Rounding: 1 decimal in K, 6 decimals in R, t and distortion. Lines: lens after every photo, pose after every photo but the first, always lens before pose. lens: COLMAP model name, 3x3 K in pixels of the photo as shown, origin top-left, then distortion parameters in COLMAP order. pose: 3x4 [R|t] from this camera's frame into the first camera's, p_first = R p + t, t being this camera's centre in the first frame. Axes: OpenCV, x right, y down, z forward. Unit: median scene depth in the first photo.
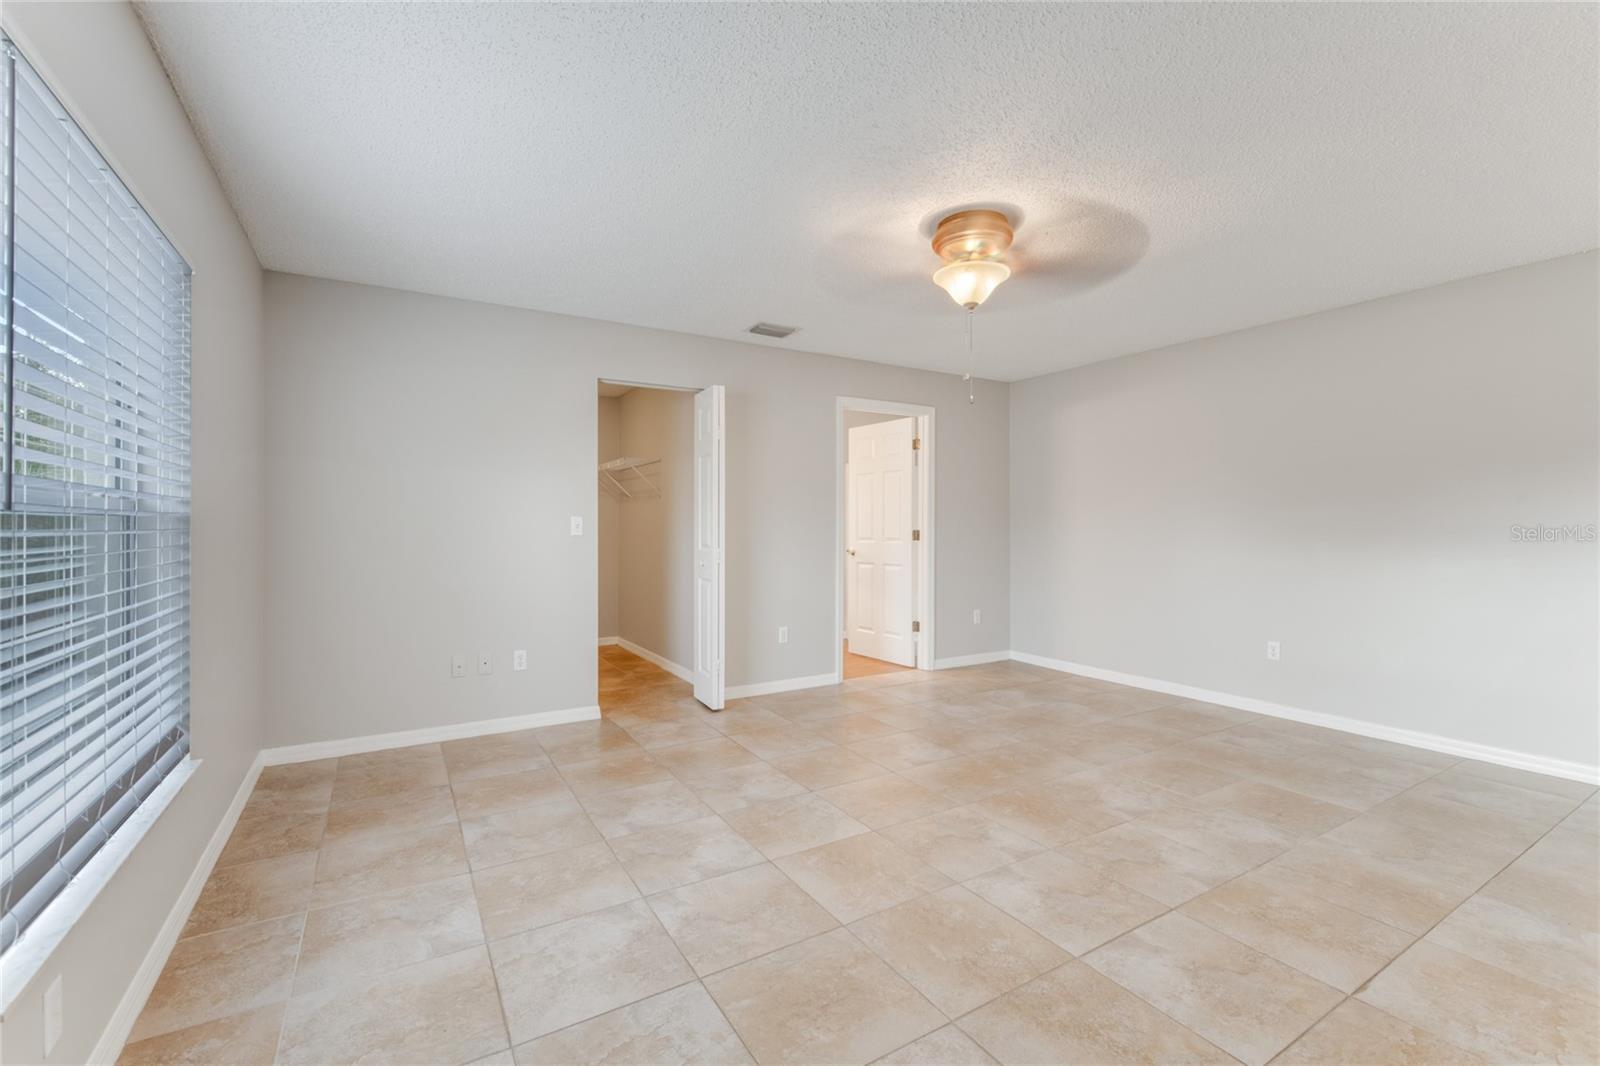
lens RADIAL K [[683.3, 0, 791.2], [0, 683.3, 527.4], [0, 0, 1]] dist [-0.007736, -0.004053]
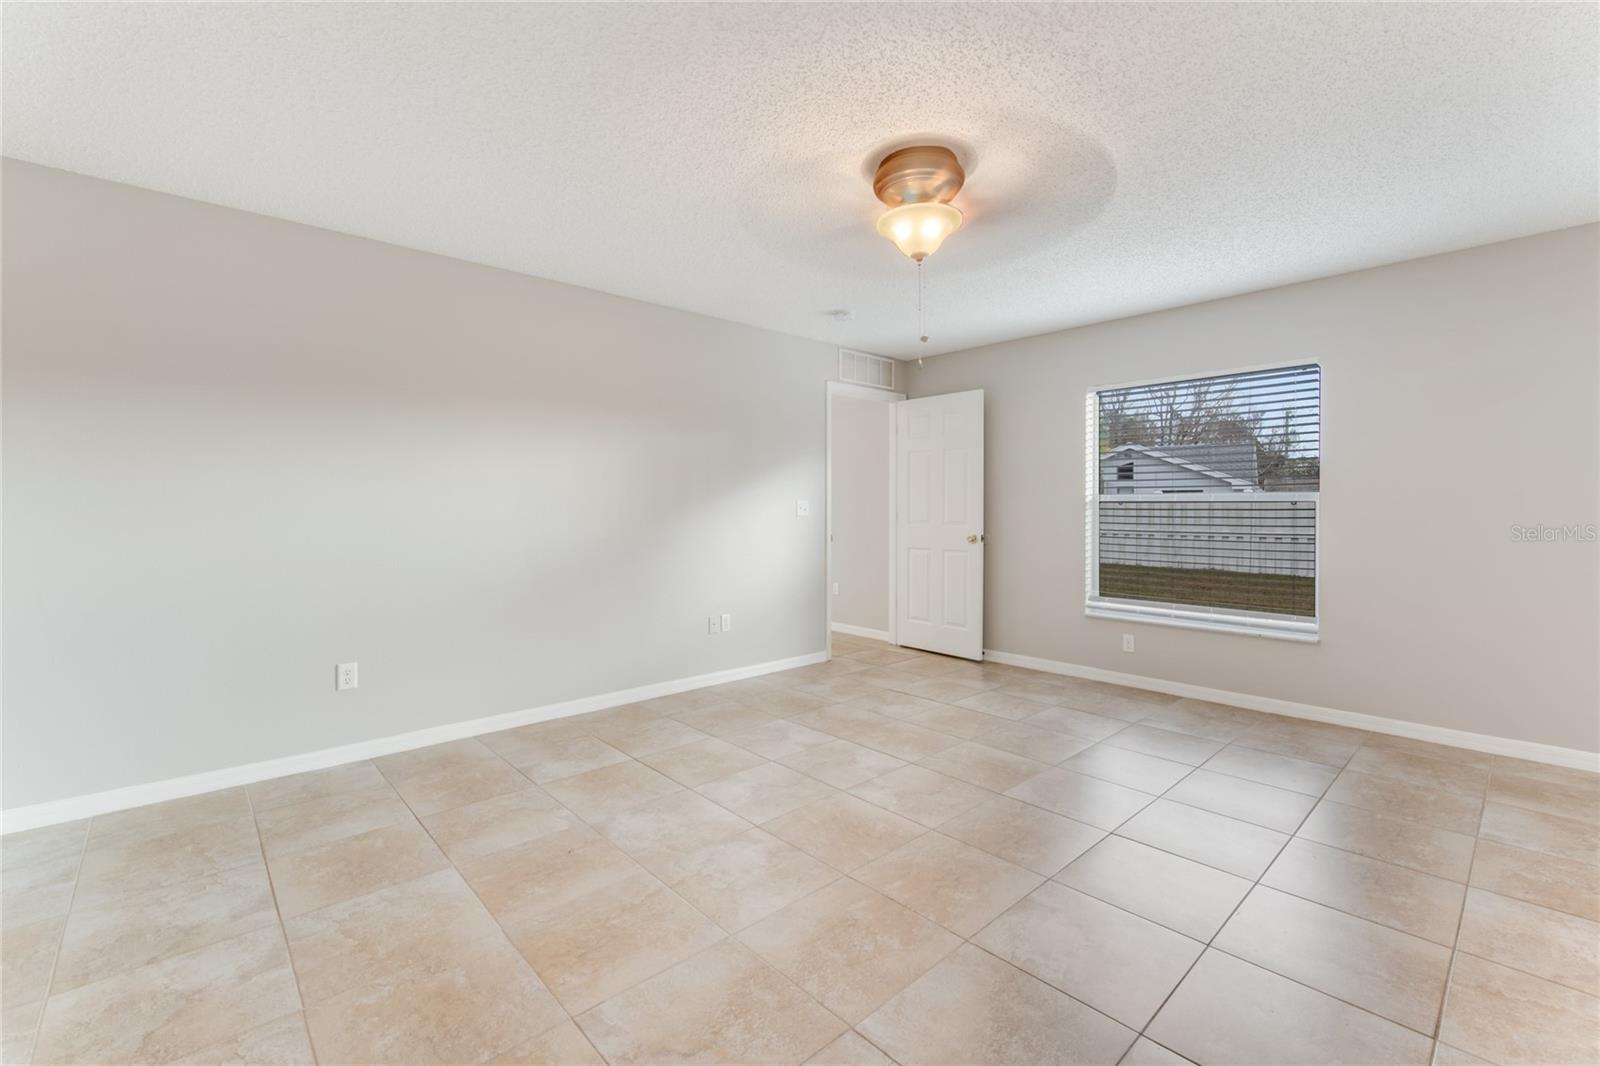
lens RADIAL K [[683.3, 0, 791.2], [0, 683.3, 527.4], [0, 0, 1]] dist [-0.007736, -0.004053]
pose [[-0.979911, 0.009275, -0.199218, 0.554882], [0.003262, 0.999530, 0.030490, -0.002939], [0.199407, 0.029228, -0.979481, 1.683434]]
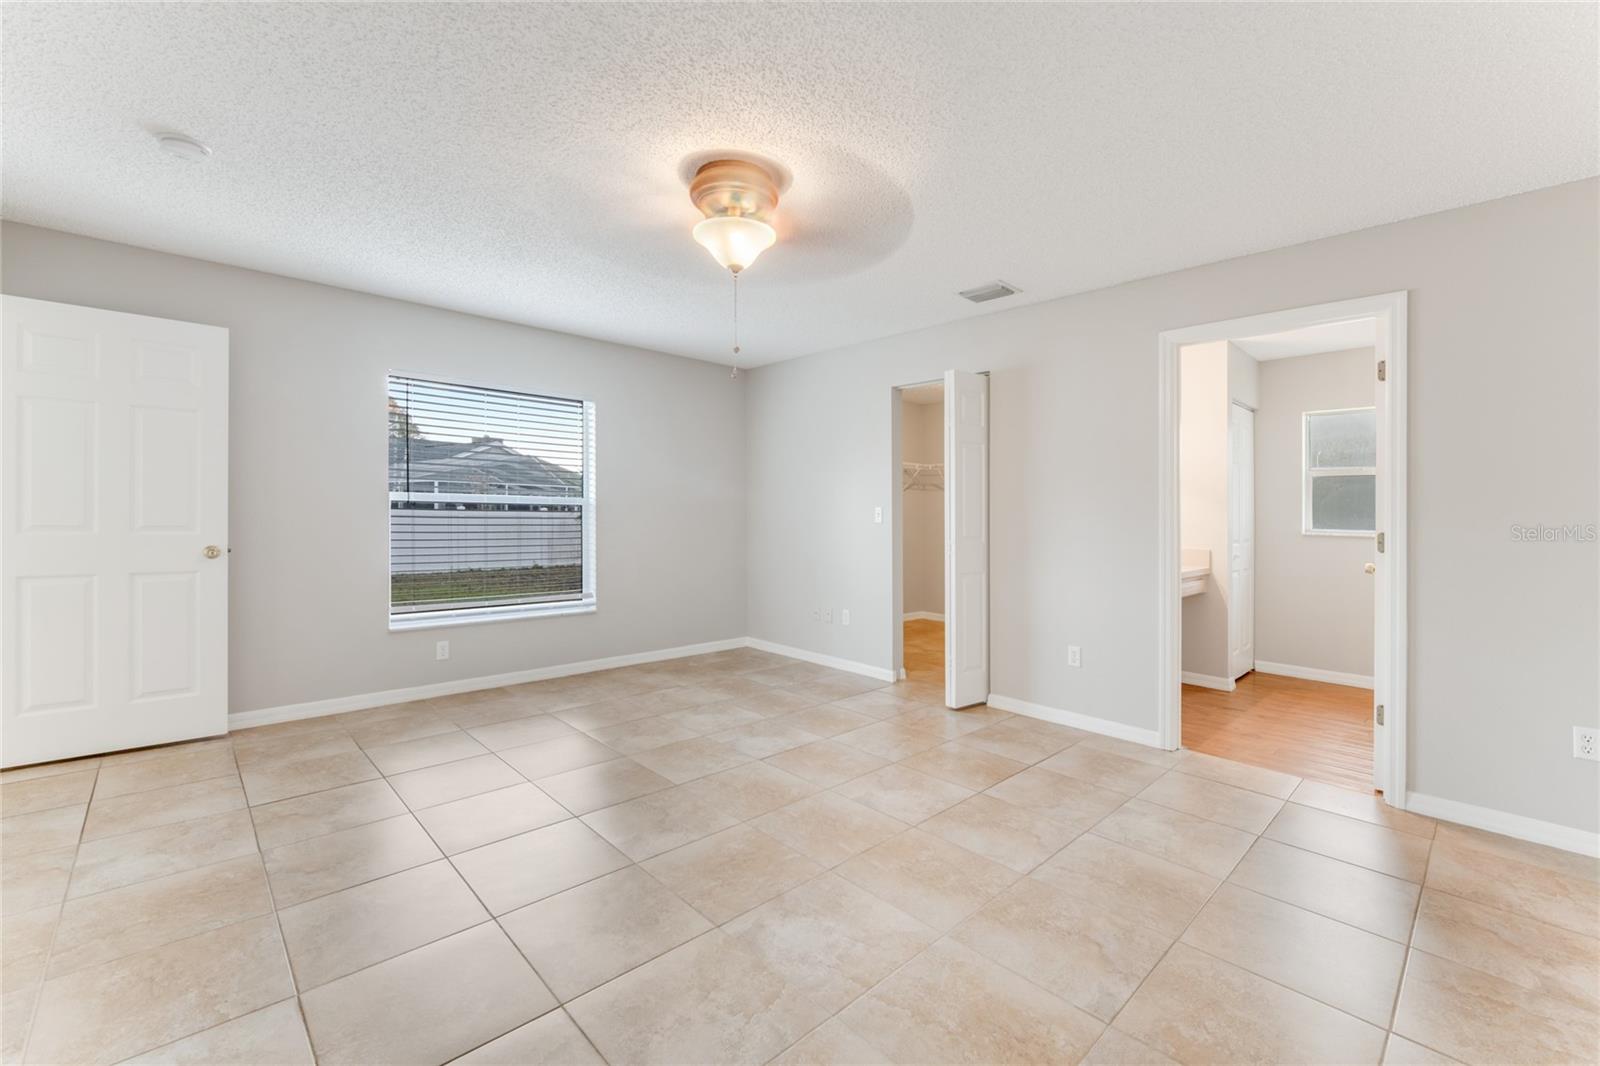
lens RADIAL K [[666.6, 0, 810.1], [0, 666.6, 519.9], [0, 0, 1]] dist [-0.012592, 0.000290]
pose [[0.230571, 0.017004, -0.972907, 1.049432], [-0.019409, 0.999729, 0.012873, -0.006874], [0.972862, 0.015915, 0.230838, 0.817499]]
